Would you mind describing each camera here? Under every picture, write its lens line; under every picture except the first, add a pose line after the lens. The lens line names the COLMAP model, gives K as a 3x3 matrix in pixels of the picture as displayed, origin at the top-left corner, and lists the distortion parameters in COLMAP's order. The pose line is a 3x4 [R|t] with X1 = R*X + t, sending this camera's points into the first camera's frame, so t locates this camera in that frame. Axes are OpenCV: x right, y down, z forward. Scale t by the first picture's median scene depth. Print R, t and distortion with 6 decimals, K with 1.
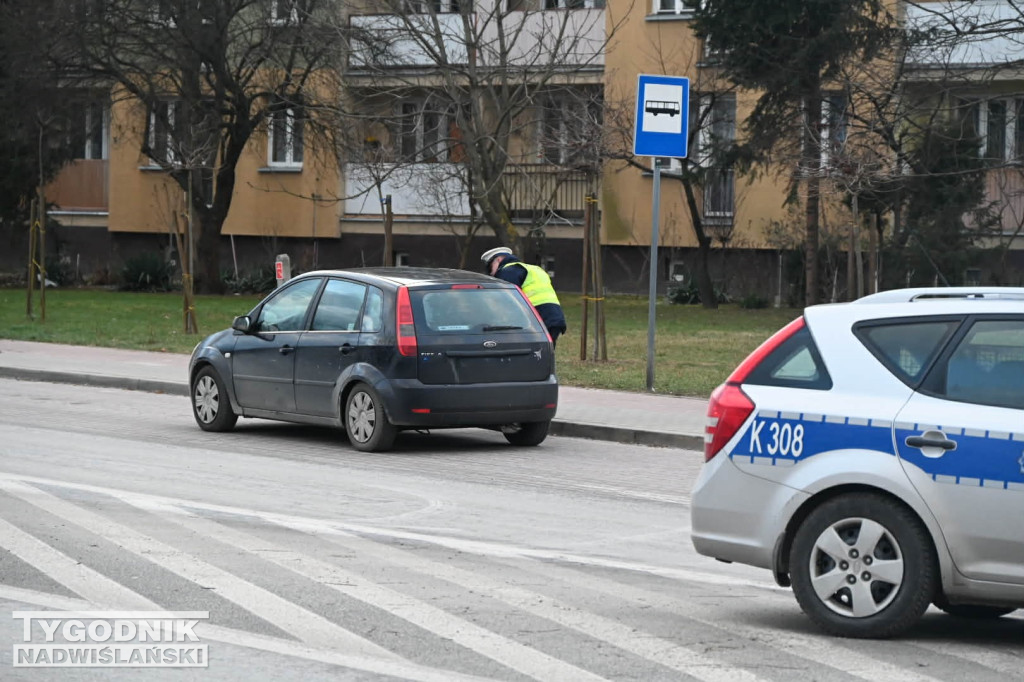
lens RADIAL K [[3994.4, 0, 512.0], [0, 3994.4, 341.0], [0, 0, 1]] dist [0.065670, -2.125792]
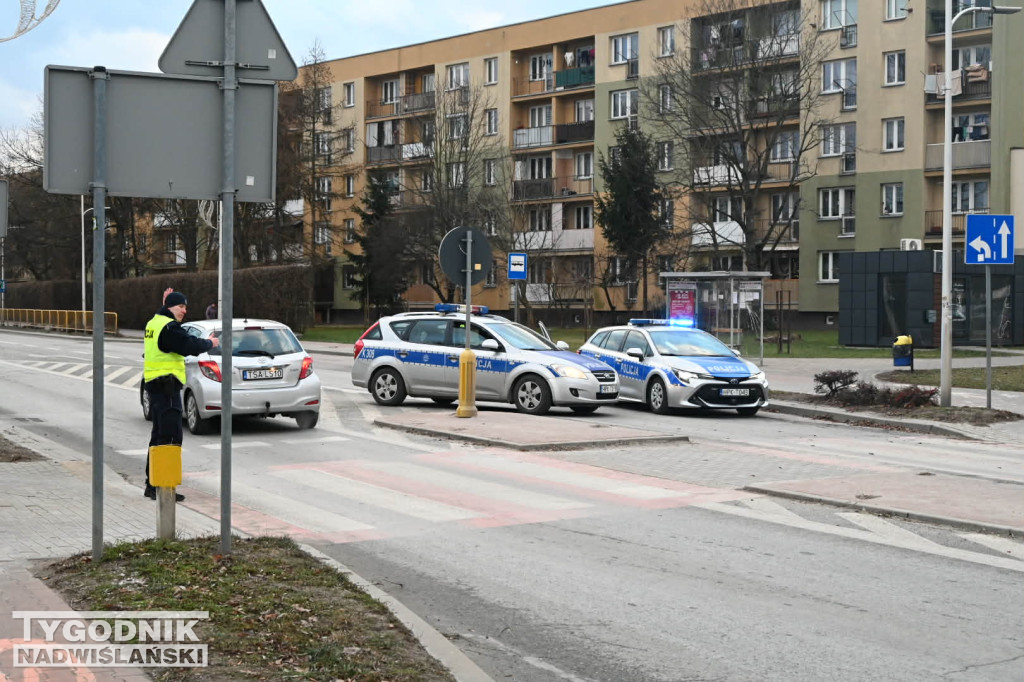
lens RADIAL K [[1574.5, 0, 512.0], [0, 1574.5, 341.0], [0, 0, 1]] dist [0.016935, -0.048633]
pose [[0.991531, -0.015537, -0.128936, 0.387088], [0.014340, 0.999845, -0.010204, 0.029525], [0.129074, 0.008269, 0.991600, -0.441888]]
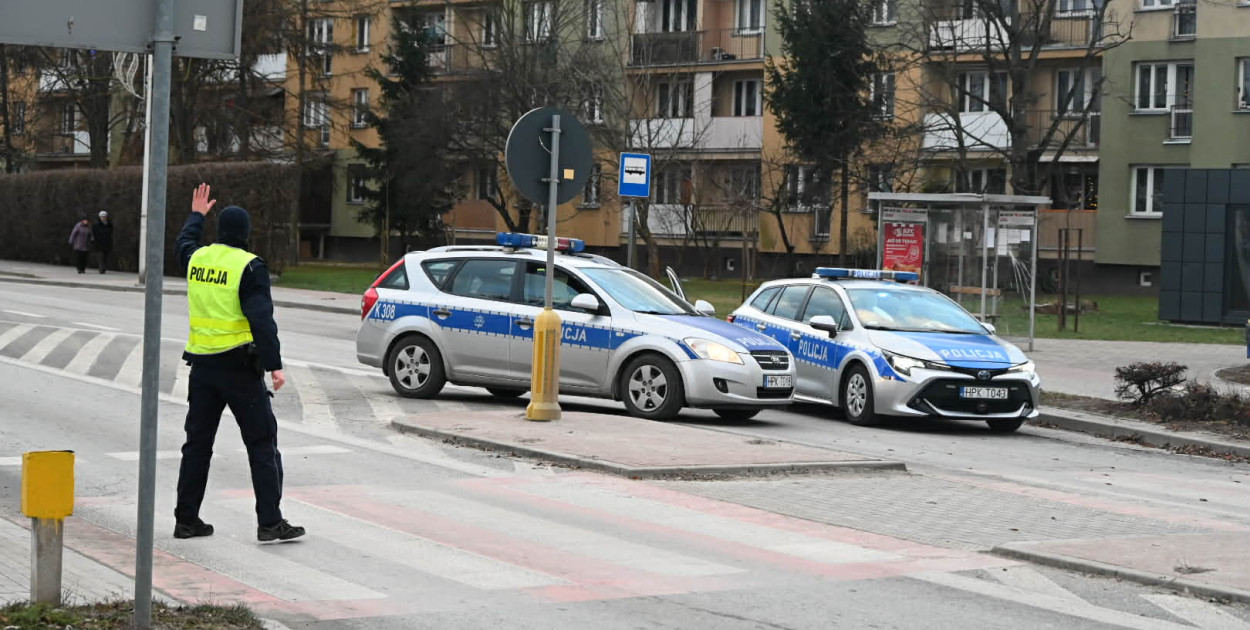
lens RADIAL K [[2594.9, 0, 625.0], [0, 2594.9, 315.0], [0, 0, 1]] dist [-0.003195, -0.053422]
pose [[0.991642, 0.015330, -0.128105, 0.388664], [-0.015900, 0.999868, -0.003427, 0.029368], [0.128036, 0.005436, 0.991755, -0.447013]]
